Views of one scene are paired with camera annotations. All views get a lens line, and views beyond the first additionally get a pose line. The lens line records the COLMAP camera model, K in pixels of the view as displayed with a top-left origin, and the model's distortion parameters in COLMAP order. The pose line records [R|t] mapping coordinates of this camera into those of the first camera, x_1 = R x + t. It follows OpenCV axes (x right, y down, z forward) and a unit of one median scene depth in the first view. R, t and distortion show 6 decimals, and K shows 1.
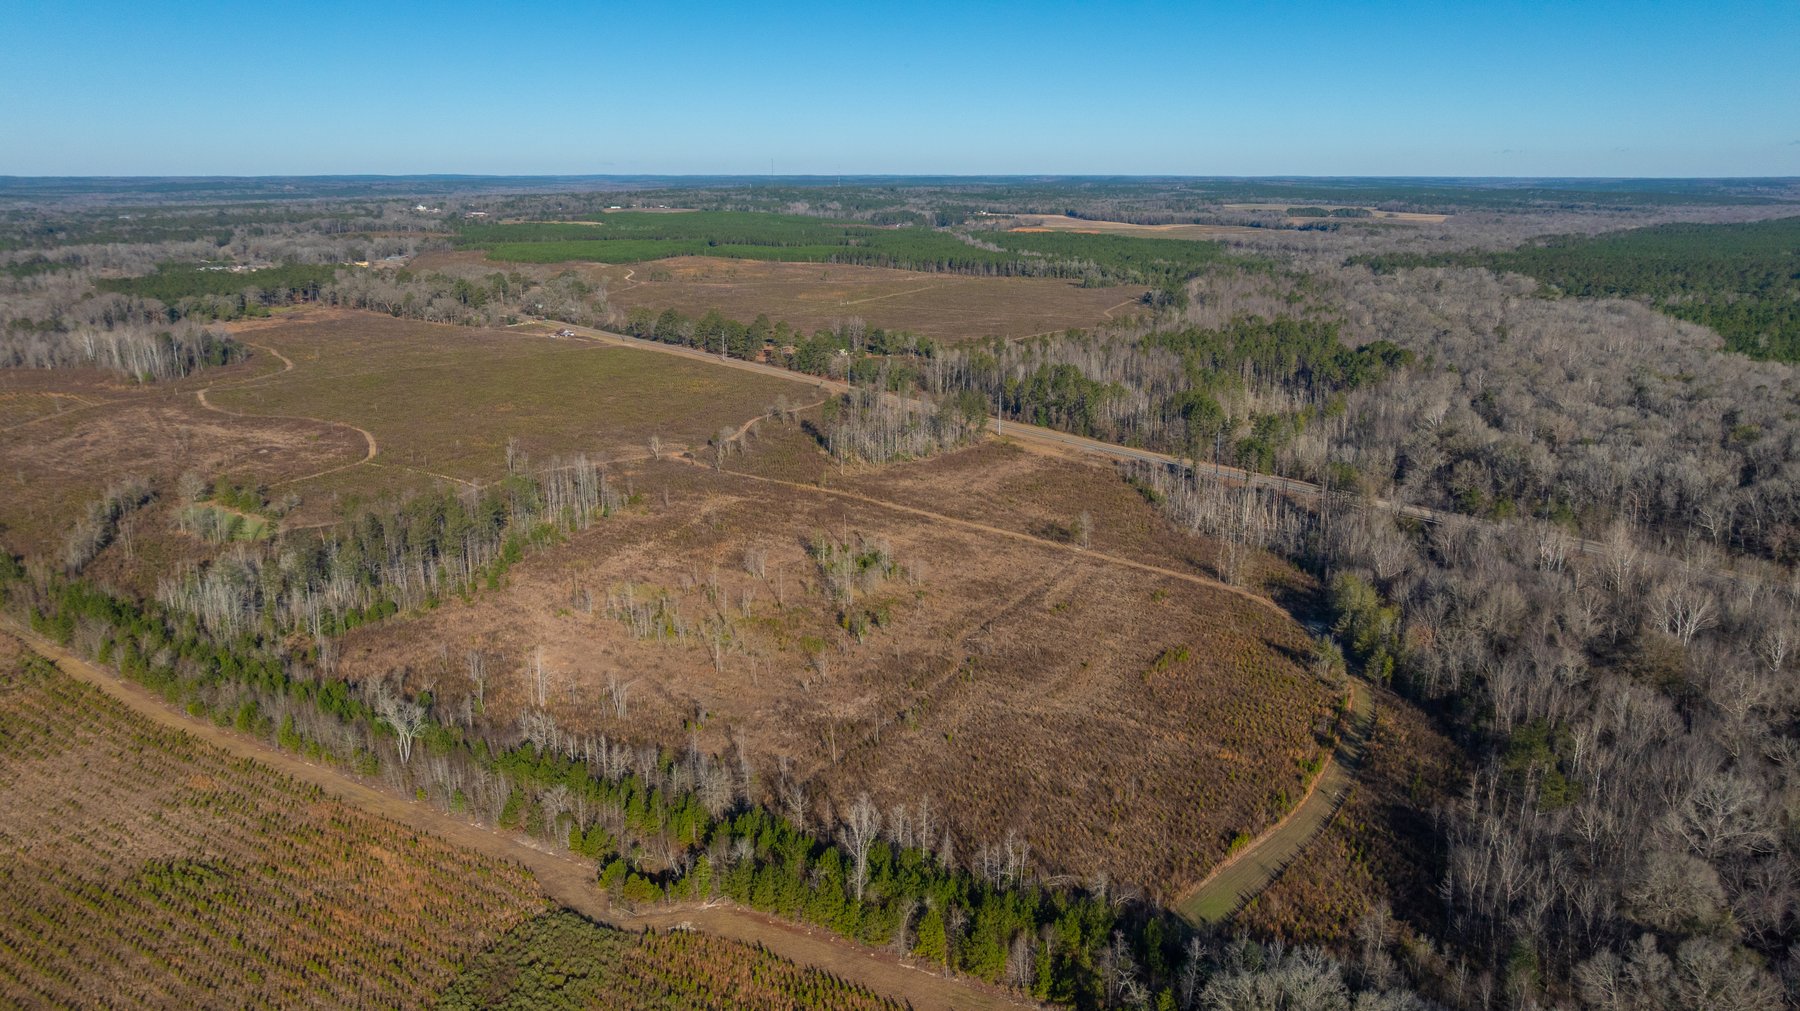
lens RADIAL K [[1383.8, 0, 900.0], [0, 1383.8, 505.5], [0, 0, 1]] dist [-0.027921, 0.006084]
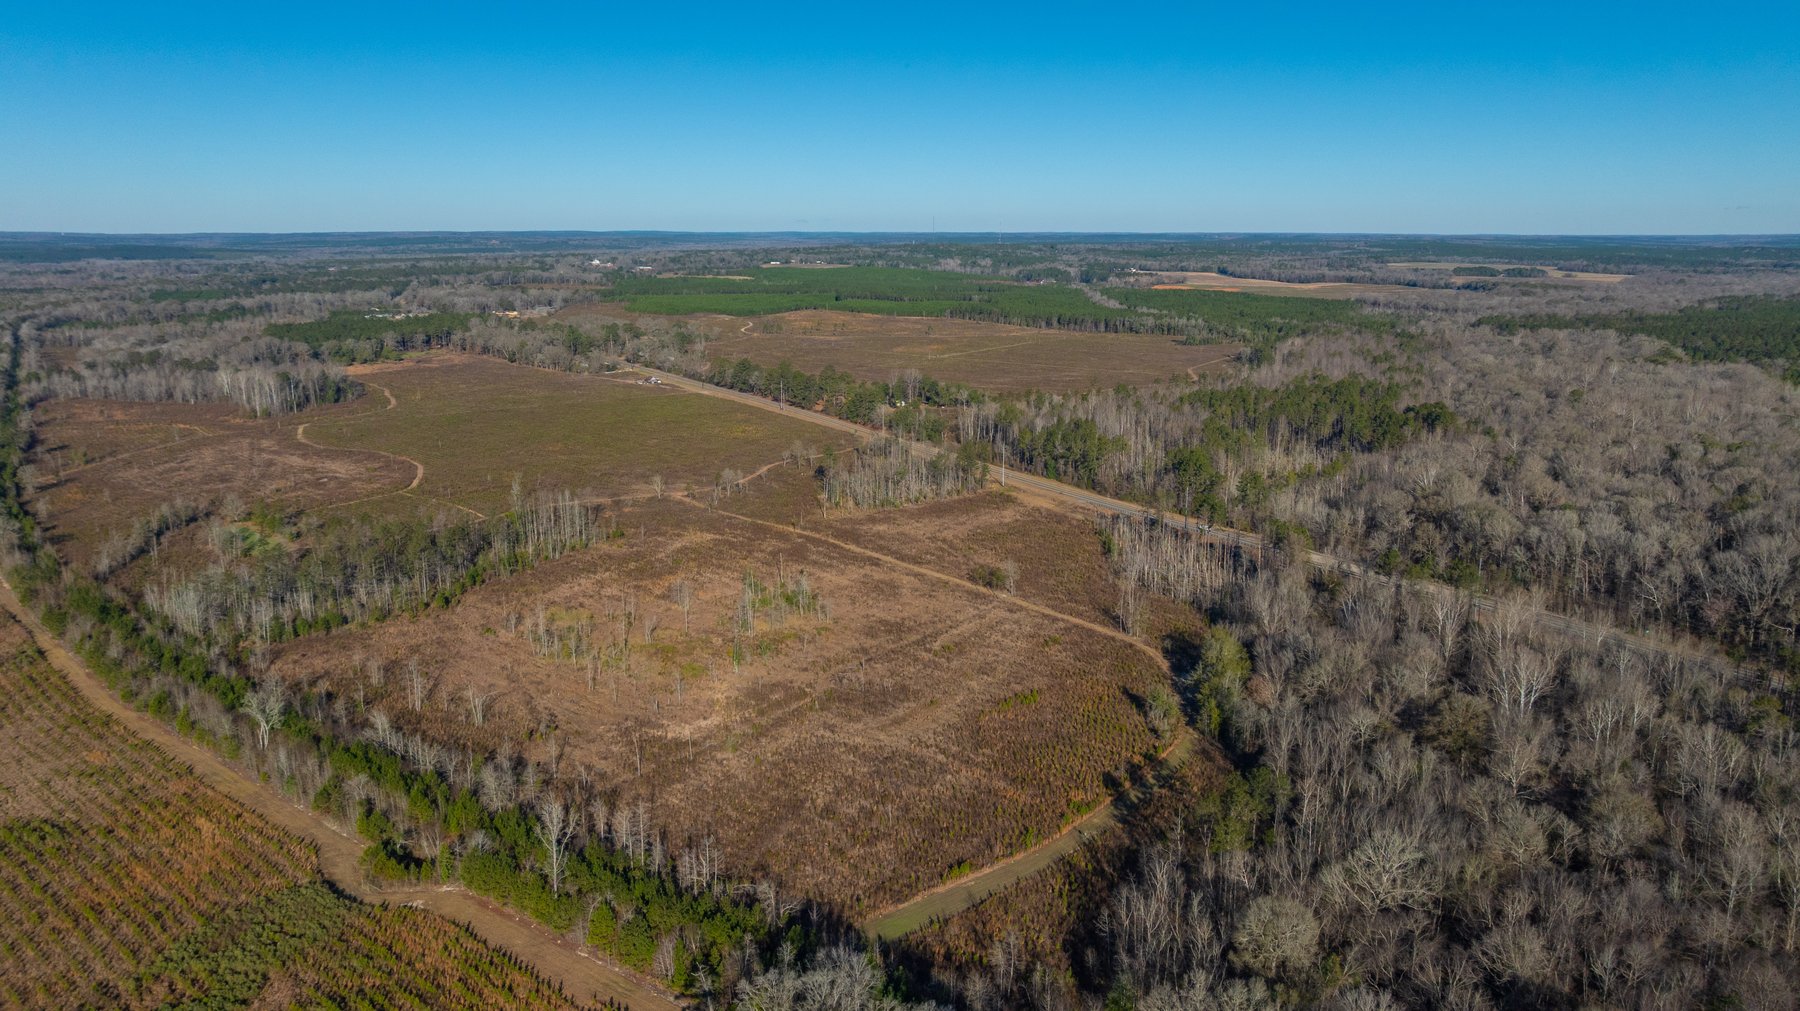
lens RADIAL K [[1383.8, 0, 900.0], [0, 1383.8, 505.5], [0, 0, 1]] dist [-0.027921, 0.006084]
pose [[0.987465, 0.031368, -0.154692, 0.124936], [-0.037445, 0.998631, -0.036528, 0.003180], [0.153334, 0.041863, 0.987287, -0.015626]]
